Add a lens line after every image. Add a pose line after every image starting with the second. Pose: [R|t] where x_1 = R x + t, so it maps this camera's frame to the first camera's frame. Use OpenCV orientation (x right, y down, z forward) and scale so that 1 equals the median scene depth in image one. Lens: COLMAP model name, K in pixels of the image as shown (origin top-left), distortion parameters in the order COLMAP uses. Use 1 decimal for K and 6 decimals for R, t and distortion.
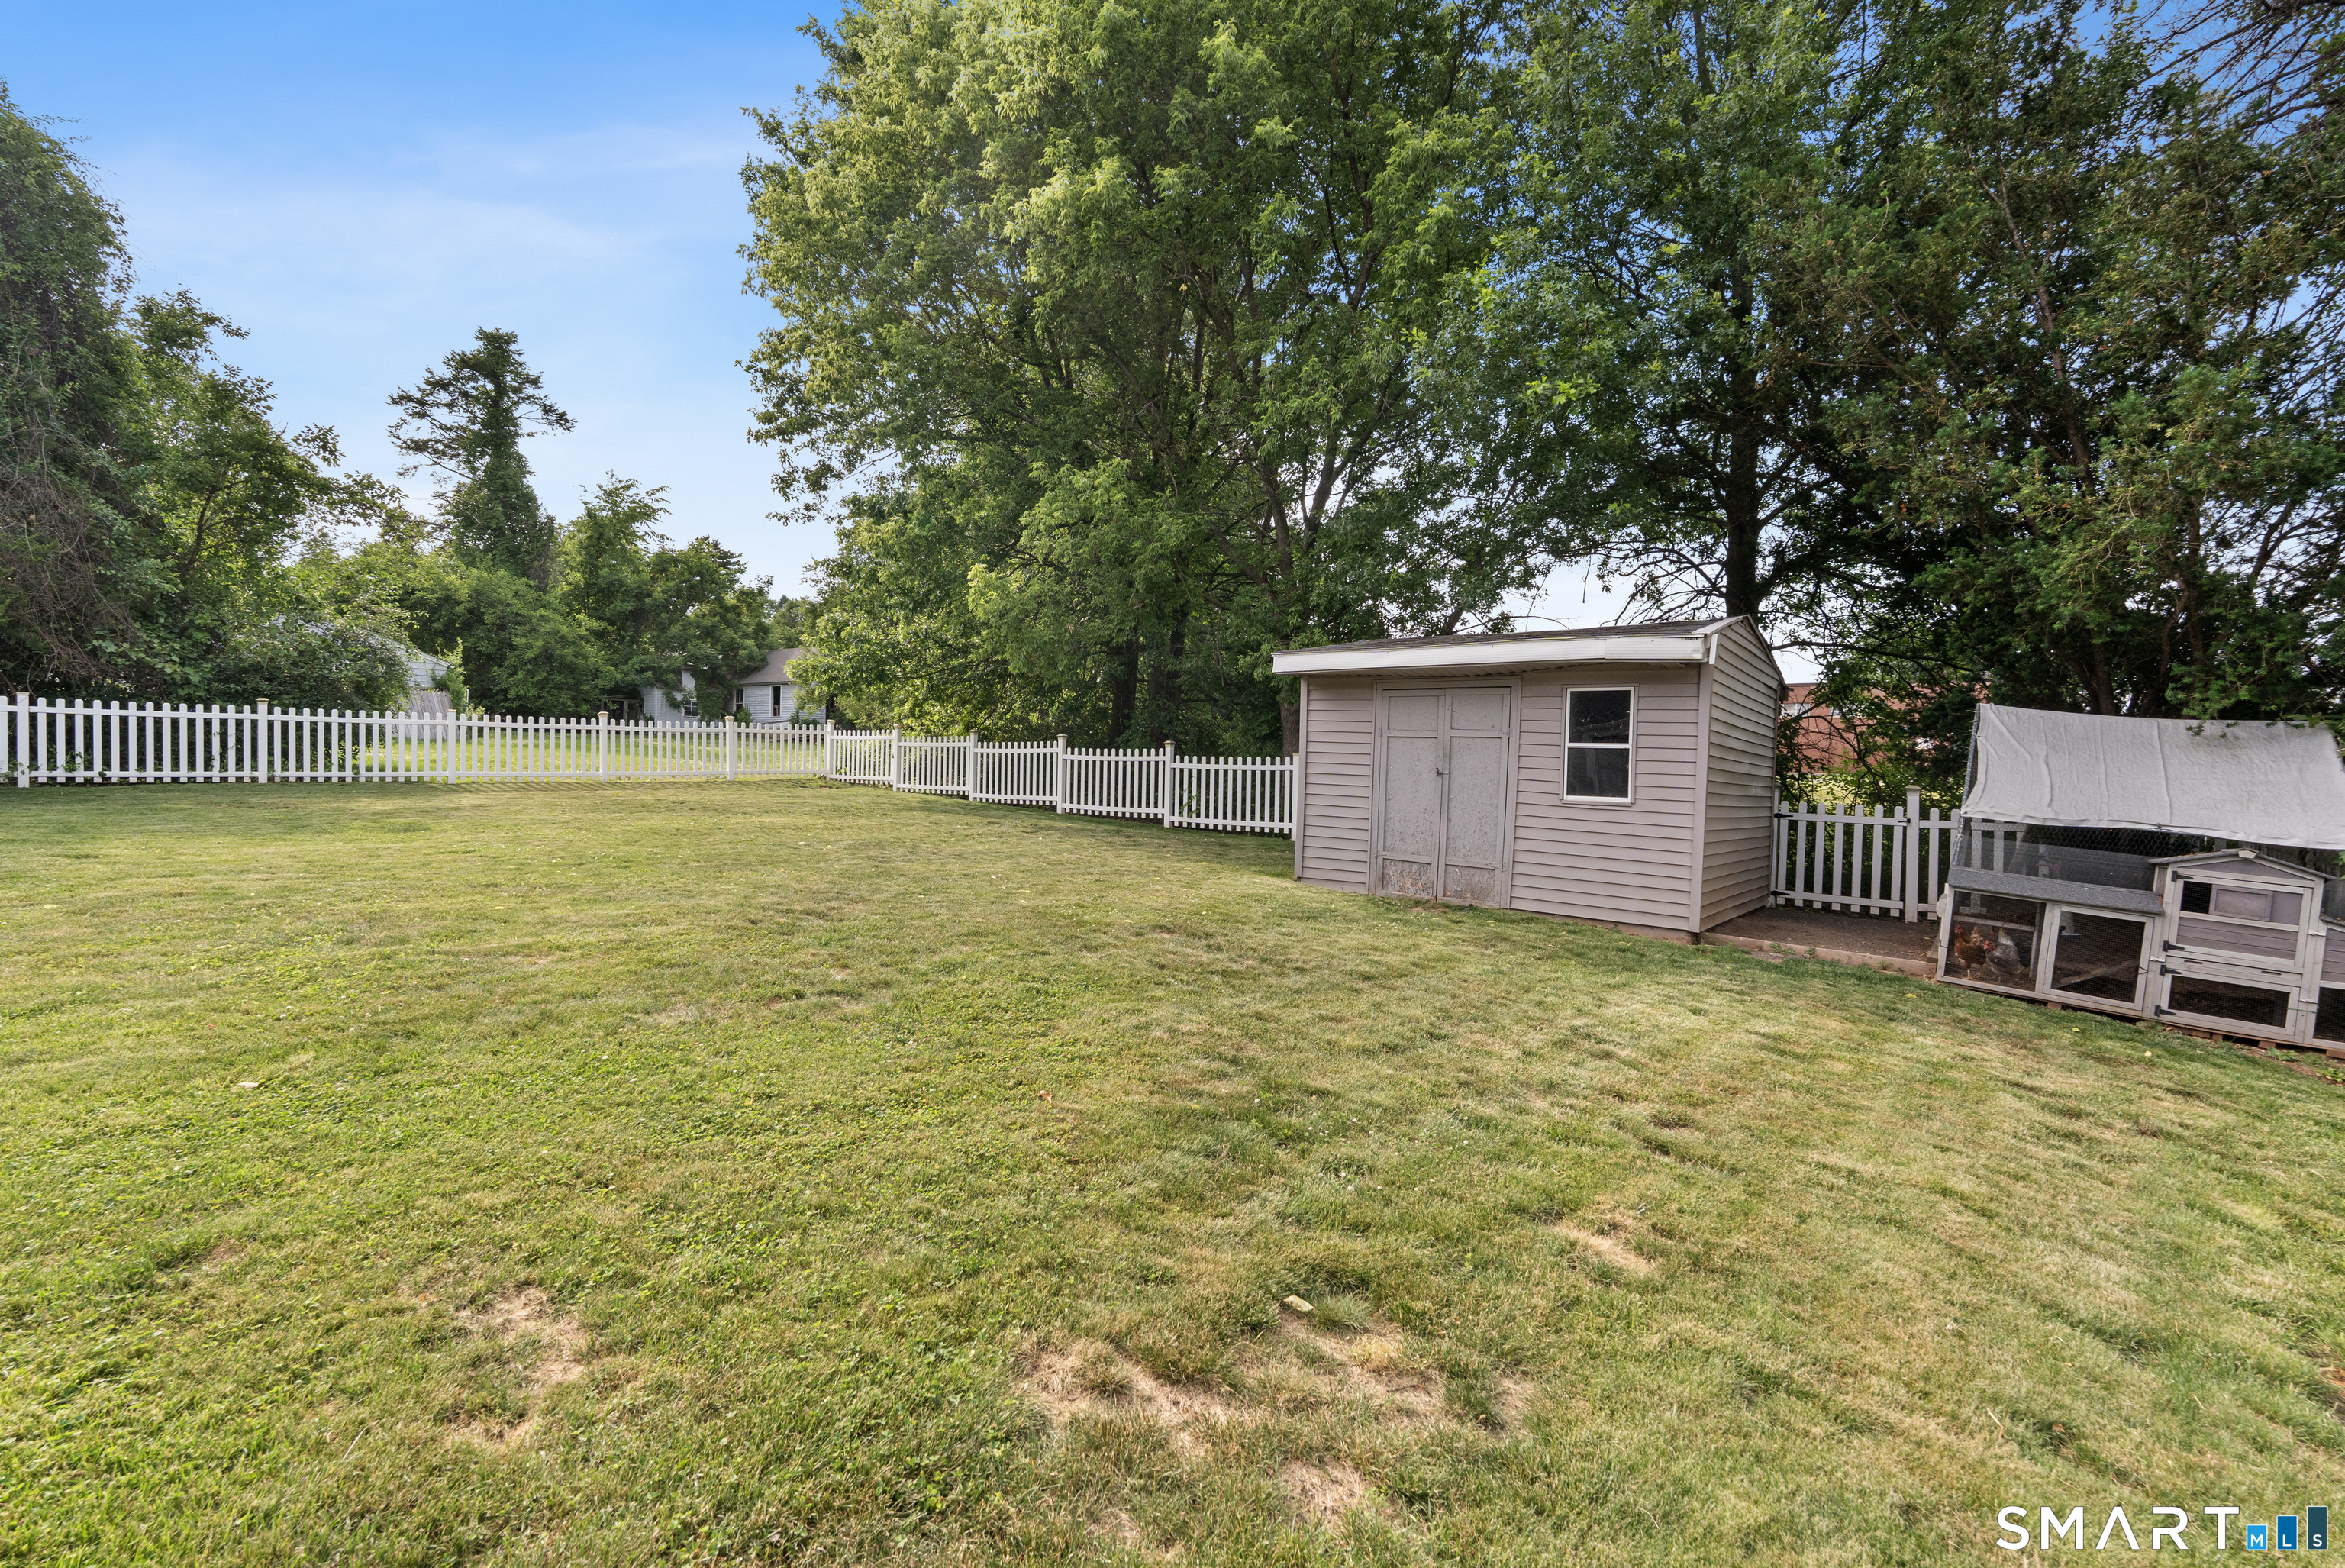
lens RADIAL K [[1077.4, 0, 1170.0], [0, 1077.4, 781.8], [0, 0, 1]] dist [0.000782, -0.000688]
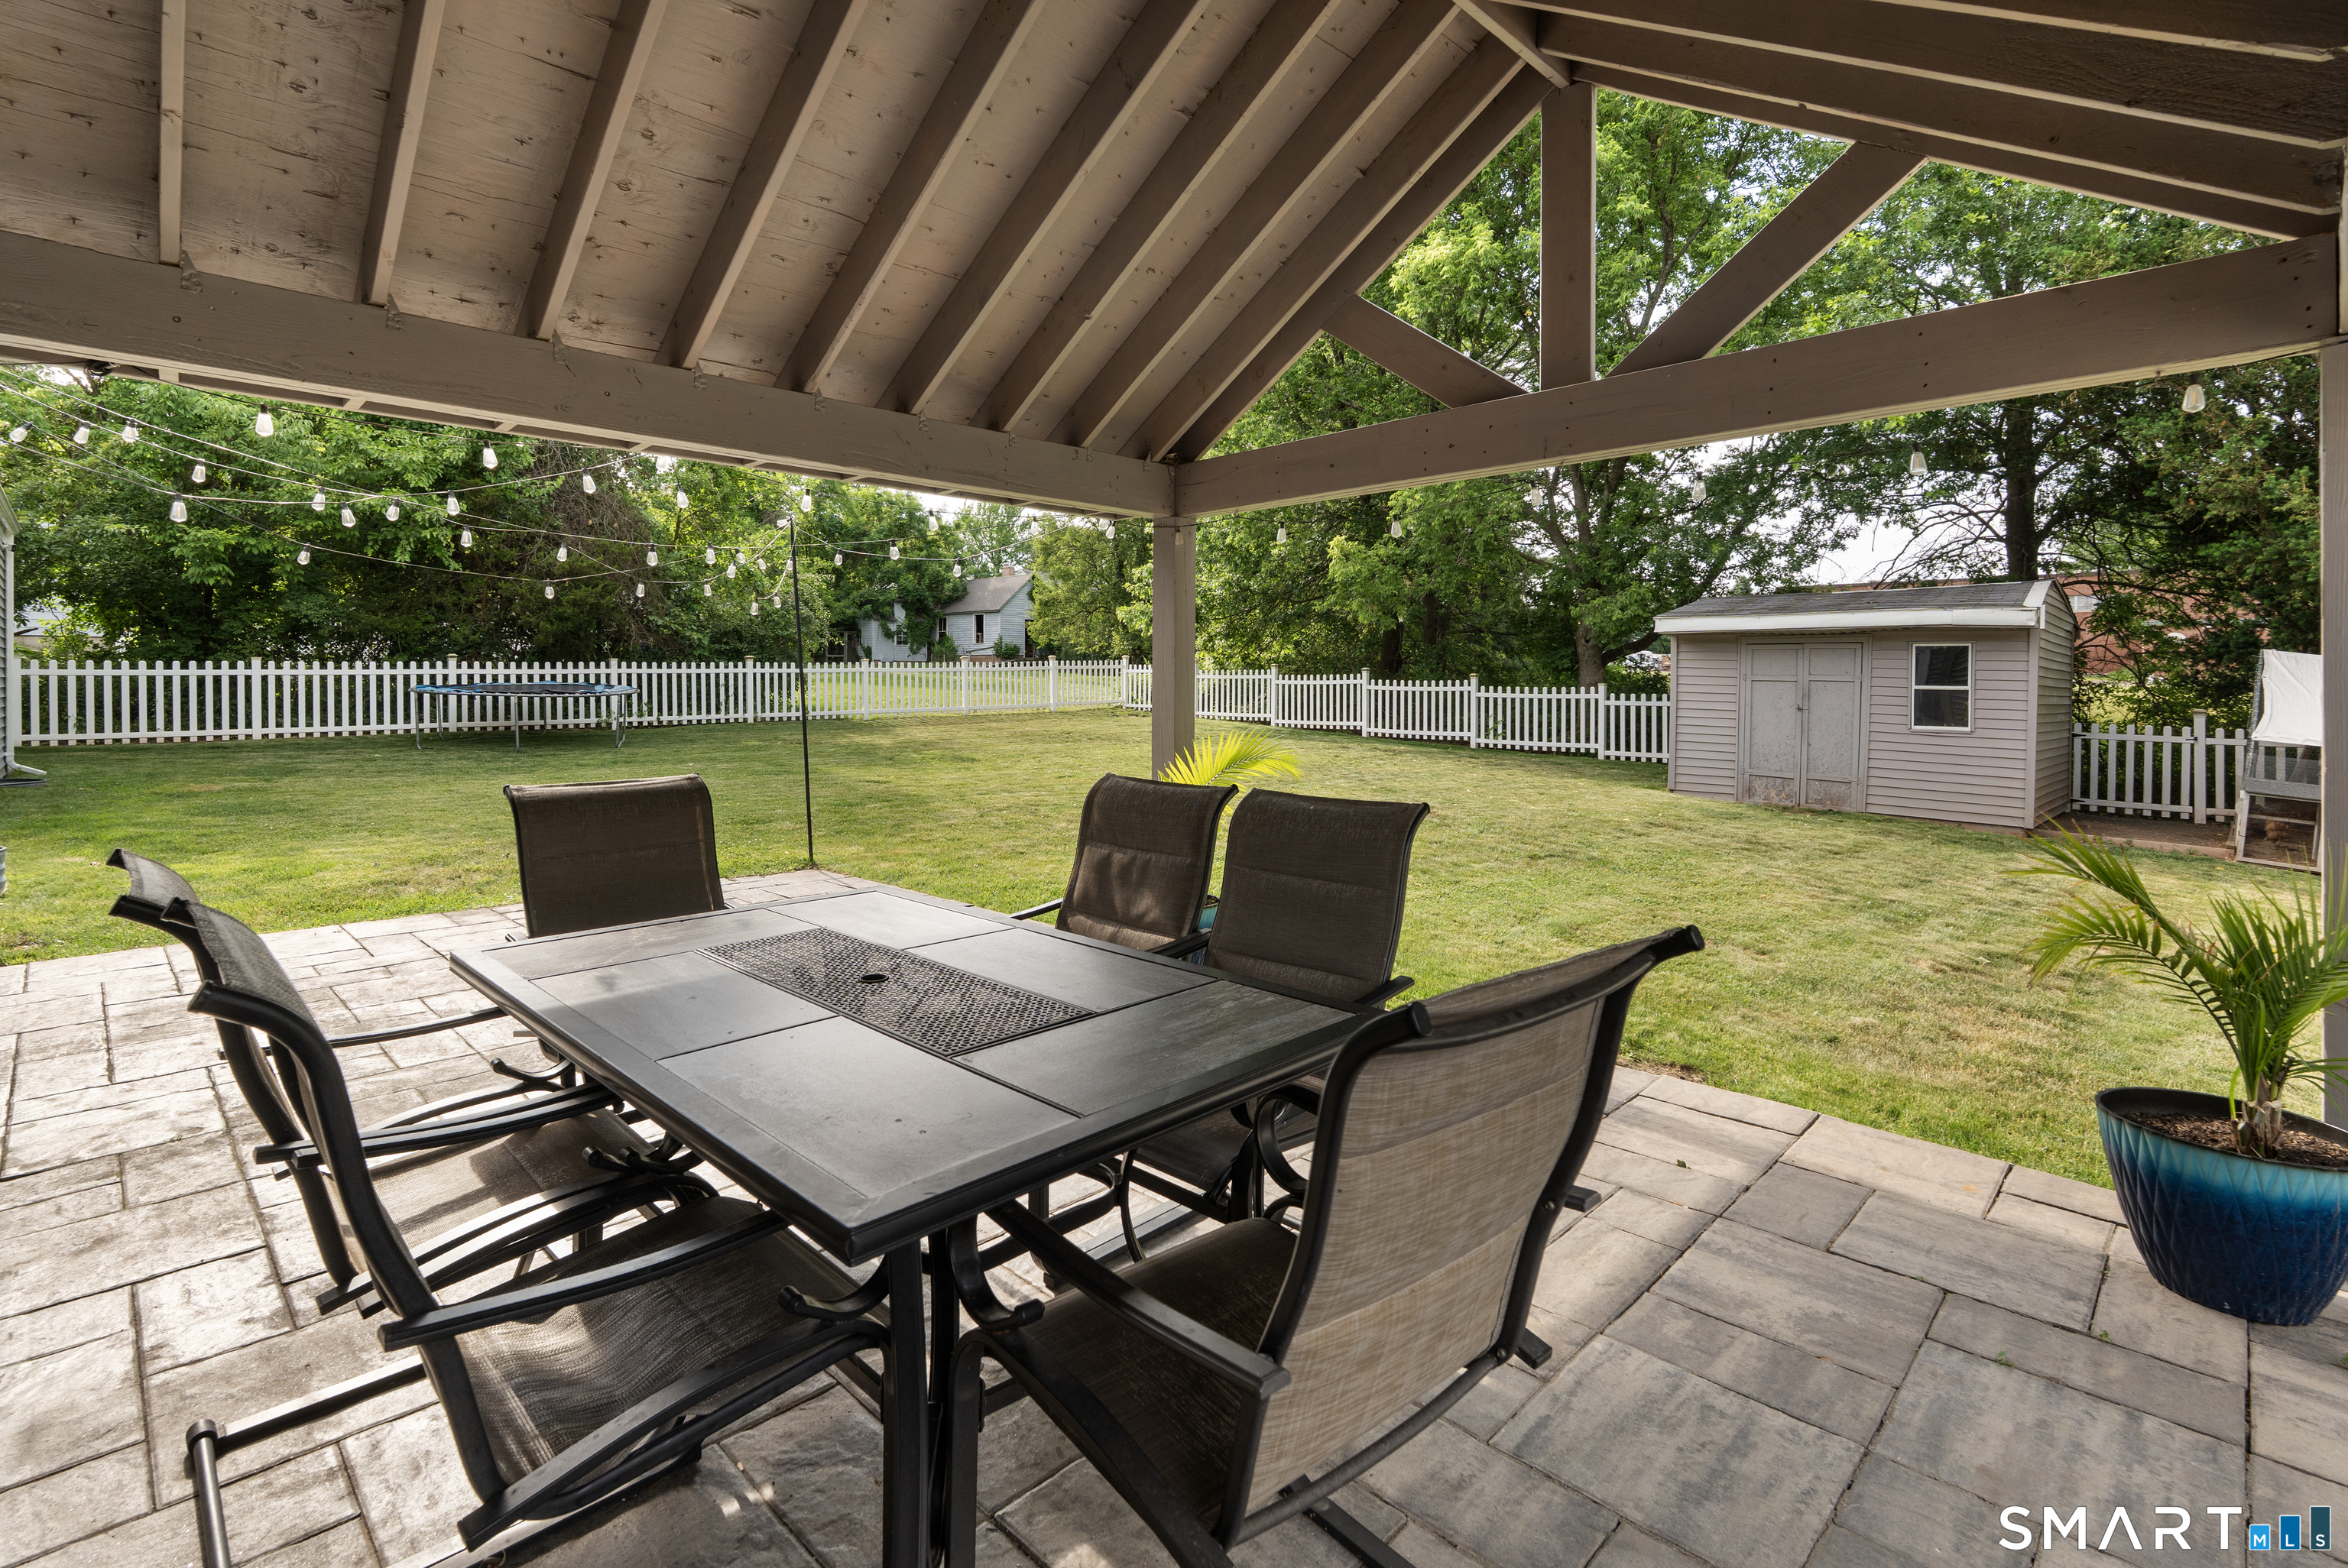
lens RADIAL K [[1078.7, 0, 1201.6], [0, 1078.7, 689.5], [0, 0, 1]] dist [0.000782, -0.000688]
pose [[0.992123, -0.018765, -0.123856, -0.220896], [0.017777, 0.999801, -0.009081, -0.023437], [0.124002, 0.006808, 0.992259, -0.276823]]
